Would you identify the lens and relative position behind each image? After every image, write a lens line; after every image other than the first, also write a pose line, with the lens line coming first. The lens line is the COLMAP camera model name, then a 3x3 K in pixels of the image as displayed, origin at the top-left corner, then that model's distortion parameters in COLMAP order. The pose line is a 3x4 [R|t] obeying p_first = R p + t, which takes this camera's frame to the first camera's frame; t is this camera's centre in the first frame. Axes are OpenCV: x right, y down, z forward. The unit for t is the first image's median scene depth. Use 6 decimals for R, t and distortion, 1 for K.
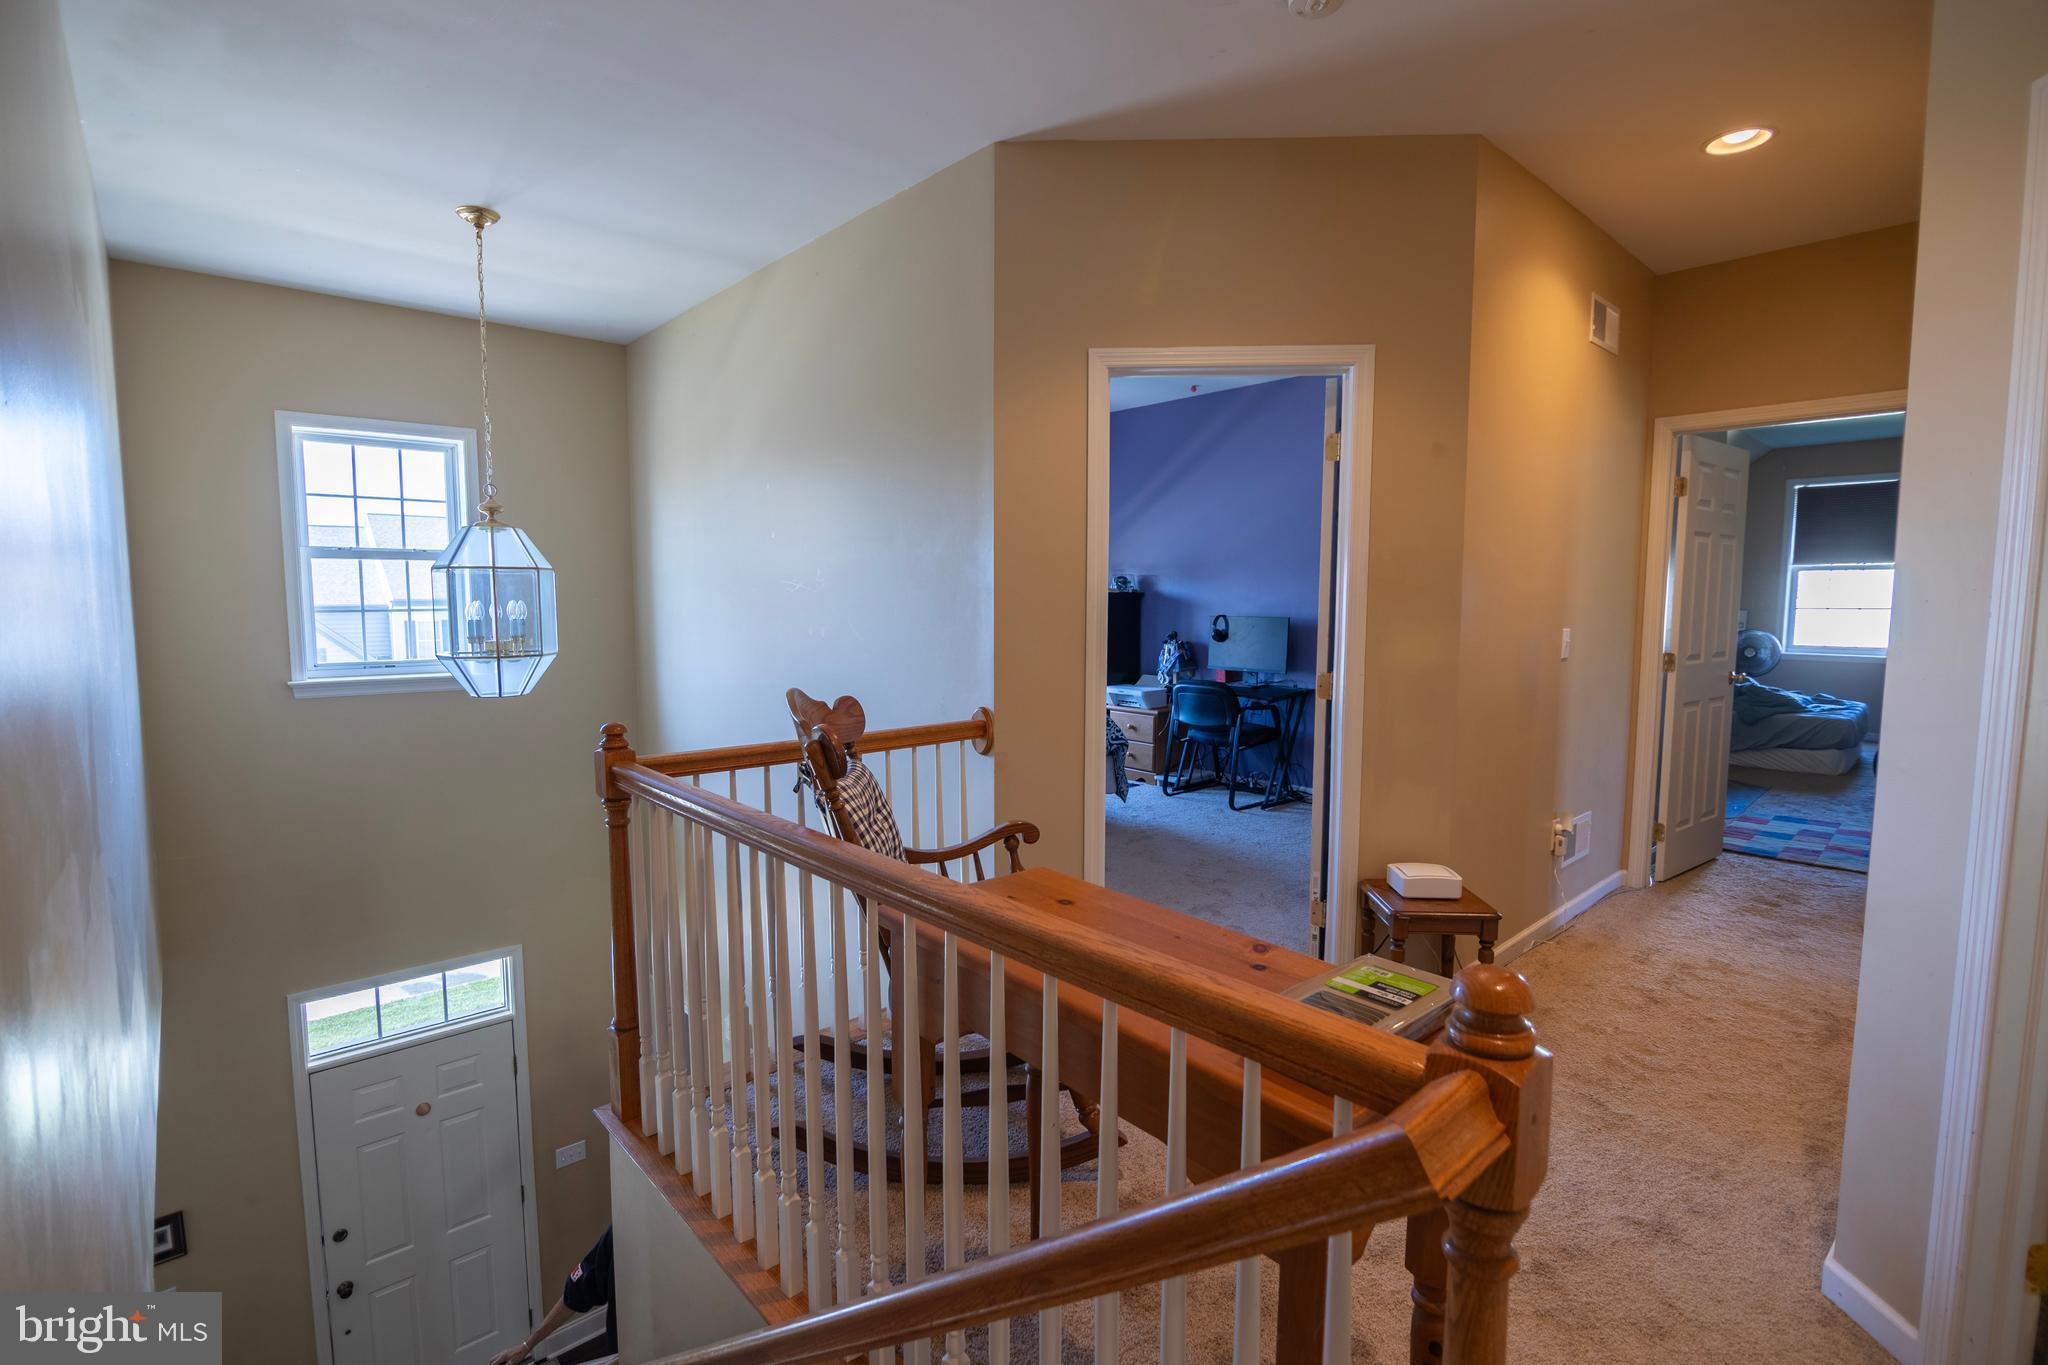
lens RADIAL K [[941.1, 0, 1023.5], [0, 941.1, 689.2], [0, 0, 1]] dist [-0.007963, -0.001133]
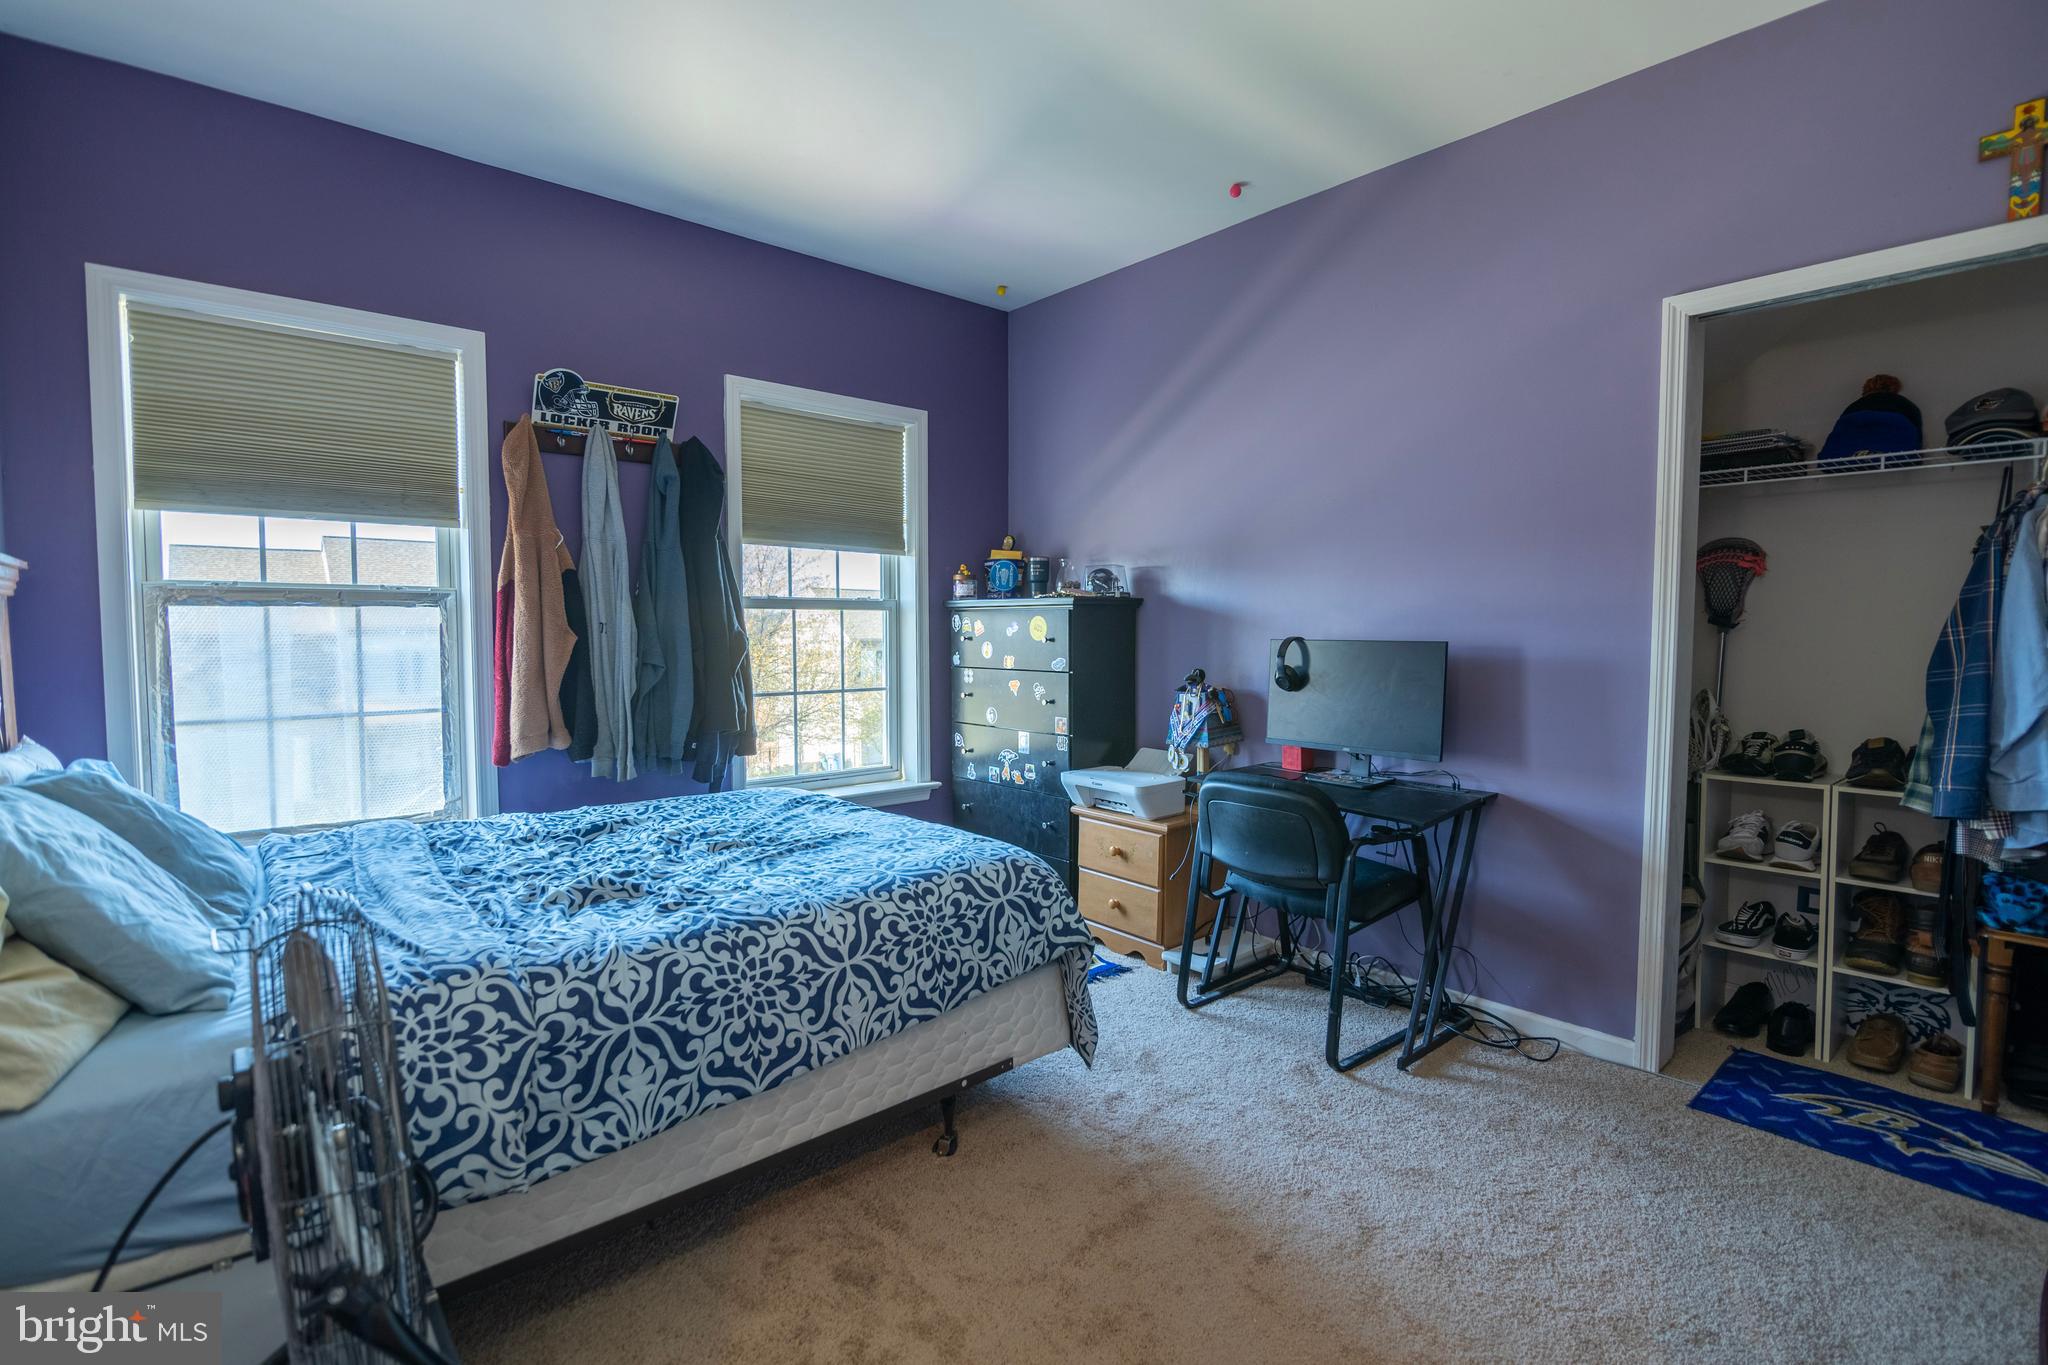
lens RADIAL K [[941.1, 0, 1023.5], [0, 941.1, 673.3], [0, 0, 1]] dist [-0.007963, -0.001133]
pose [[0.999835, 0.001833, -0.018065, 0.074312], [-0.002730, 0.998760, -0.049715, -0.033885], [0.017951, 0.049756, 0.998600, 0.489745]]
